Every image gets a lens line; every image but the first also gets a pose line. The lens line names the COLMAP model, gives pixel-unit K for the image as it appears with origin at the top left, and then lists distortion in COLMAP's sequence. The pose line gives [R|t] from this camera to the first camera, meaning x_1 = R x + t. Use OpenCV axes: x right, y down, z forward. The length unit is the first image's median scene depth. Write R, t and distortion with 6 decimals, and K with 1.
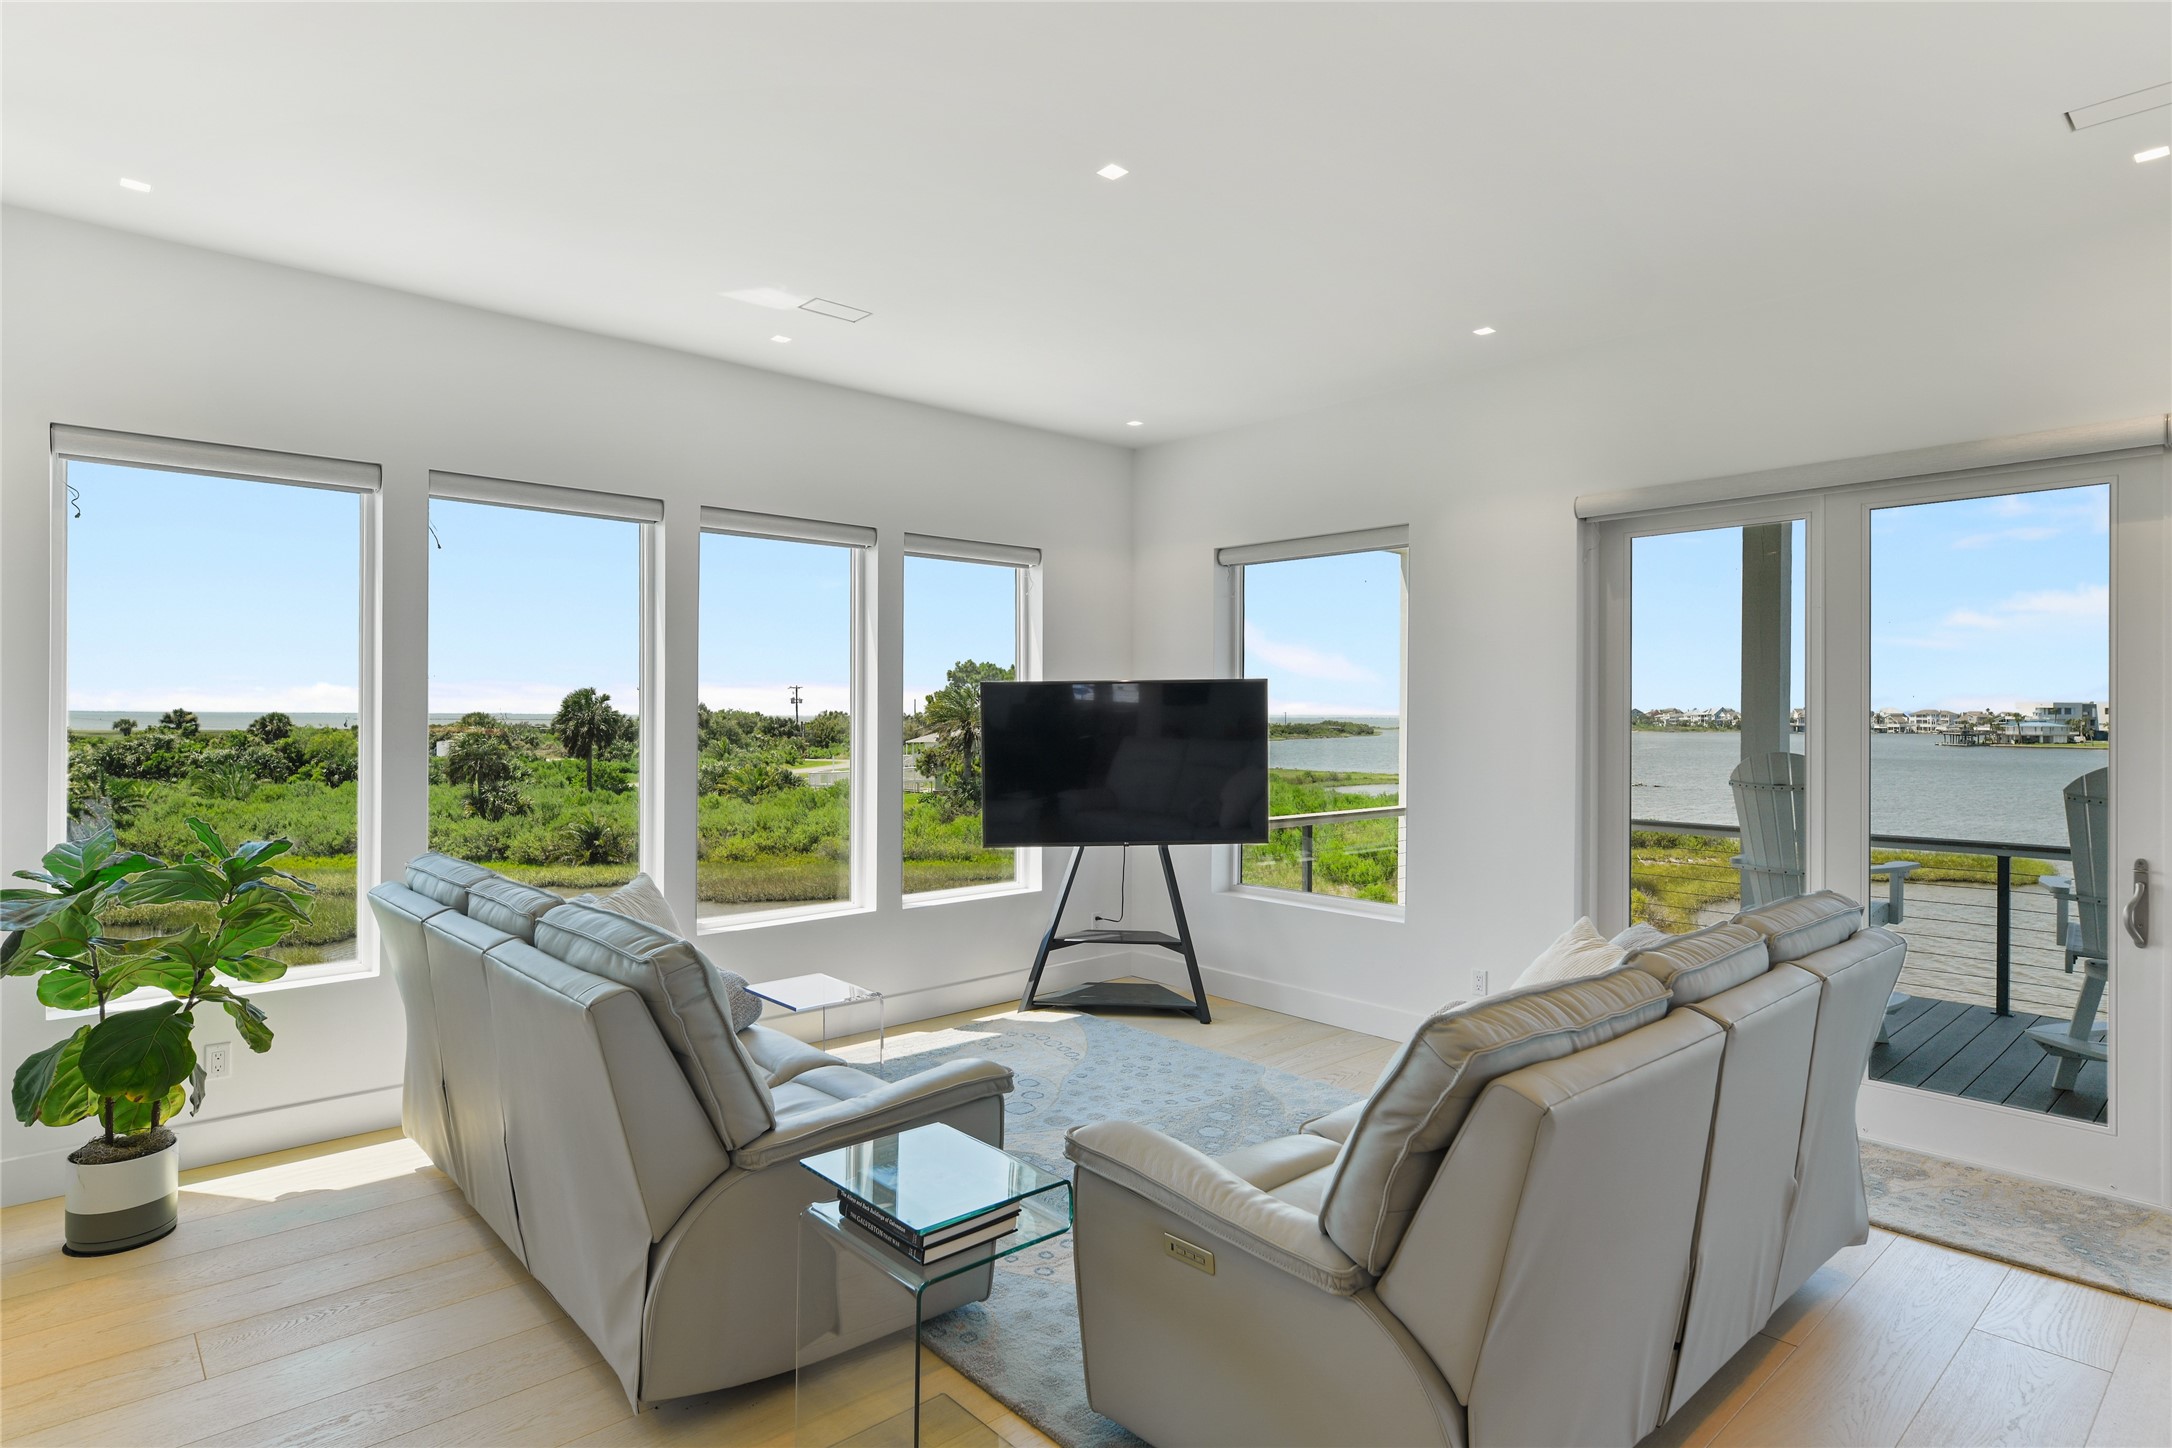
lens RADIAL K [[1146.3, 0, 1085.1], [0, 1146.3, 721.5], [0, 0, 1]] dist [-0.000370, -0.001641]
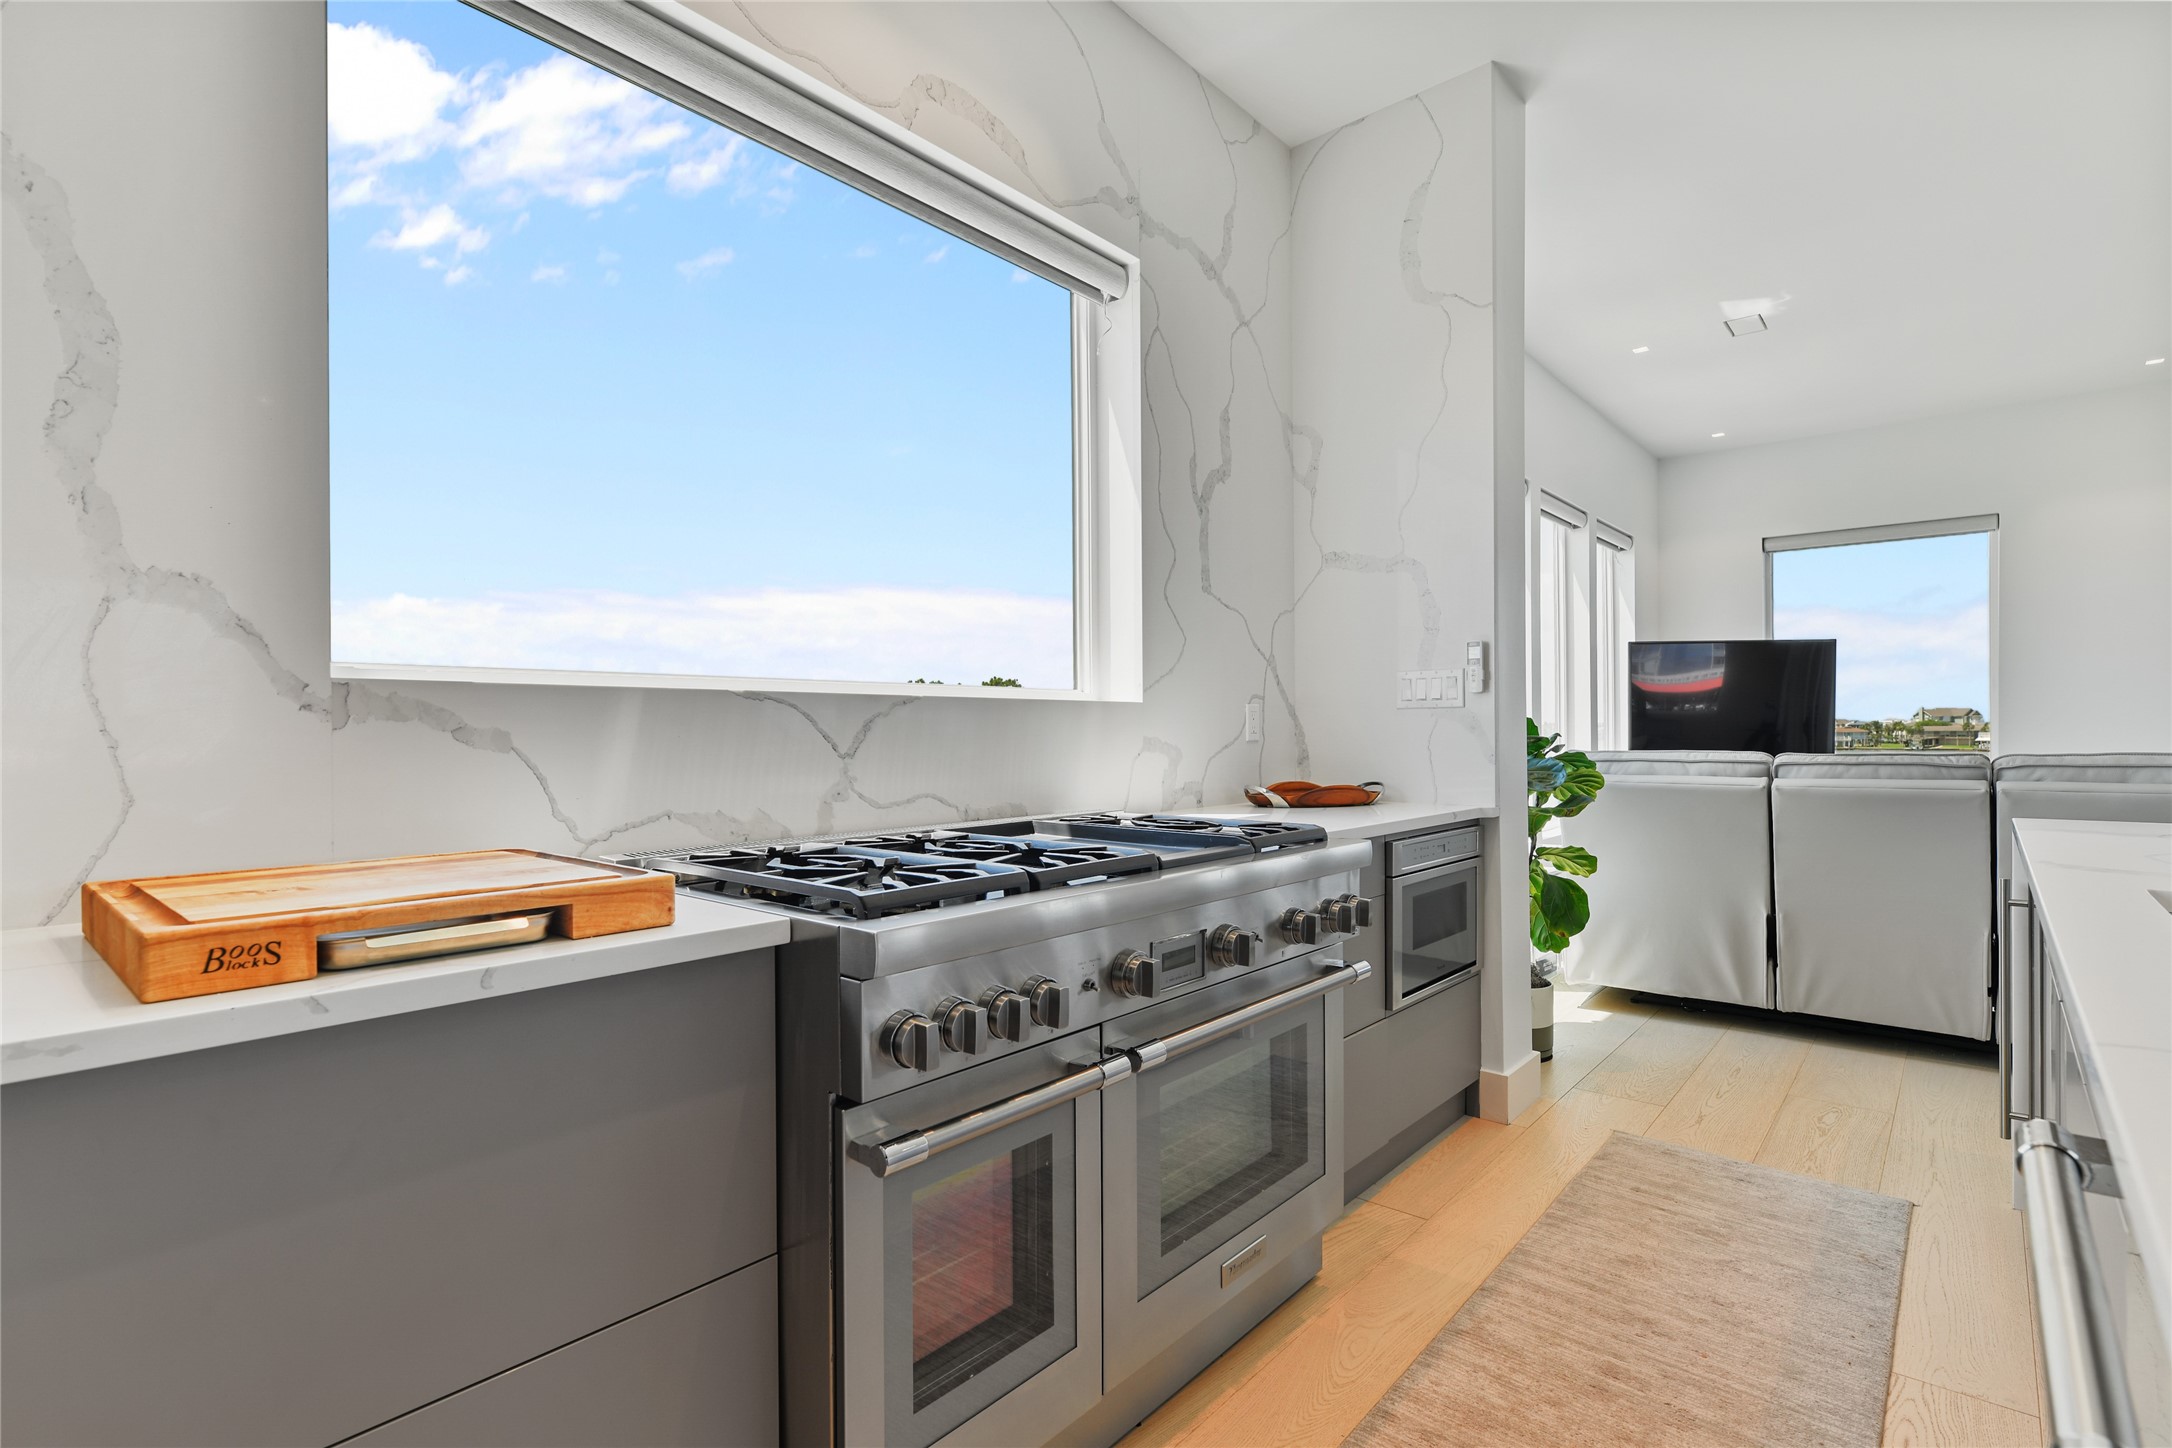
lens RADIAL K [[1027.7, 0, 1093.4], [0, 1027.7, 736.4], [0, 0, 1]] dist [-0.001718, 0.000258]
pose [[0.991708, -0.011905, 0.127957, -1.287708], [0.012212, 0.999924, -0.001615, 0.098868], [-0.127928, 0.003164, 0.991778, -0.024411]]
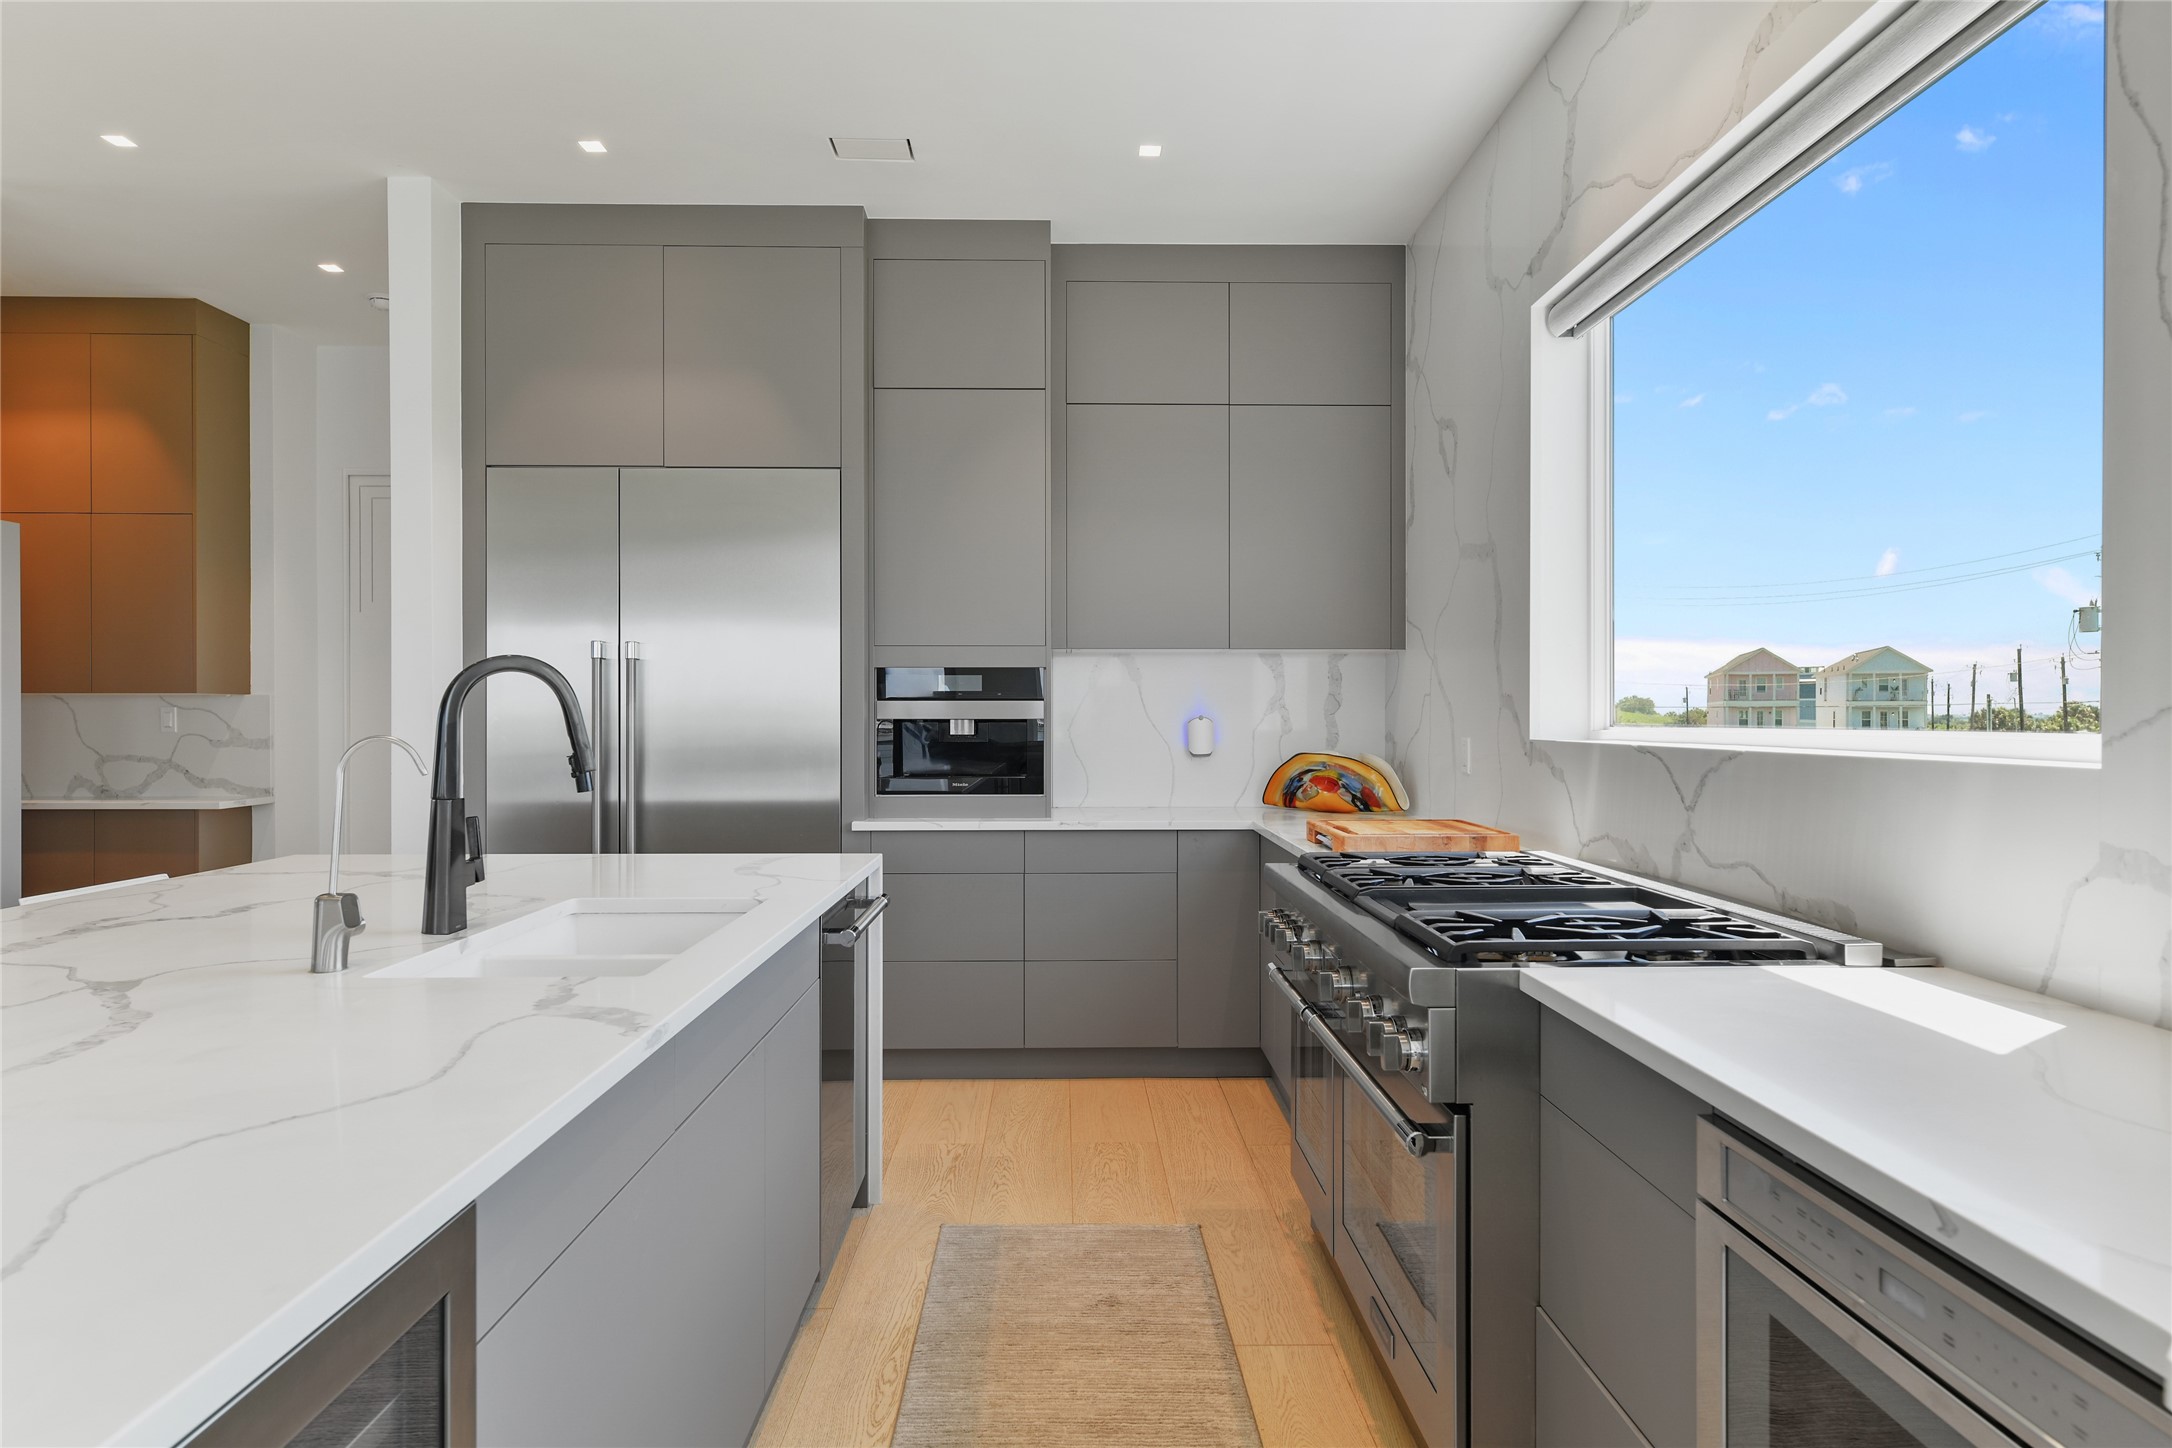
lens RADIAL K [[1184.2, 0, 1085.5], [0, 1184.2, 719.6], [0, 0, 1]] dist [0.000825, 0.000724]
pose [[-0.650139, -0.002191, -0.759812, -0.618515], [-0.006382, 0.999976, 0.002577, 0.057195], [0.759788, 0.006524, -0.650138, 0.727909]]
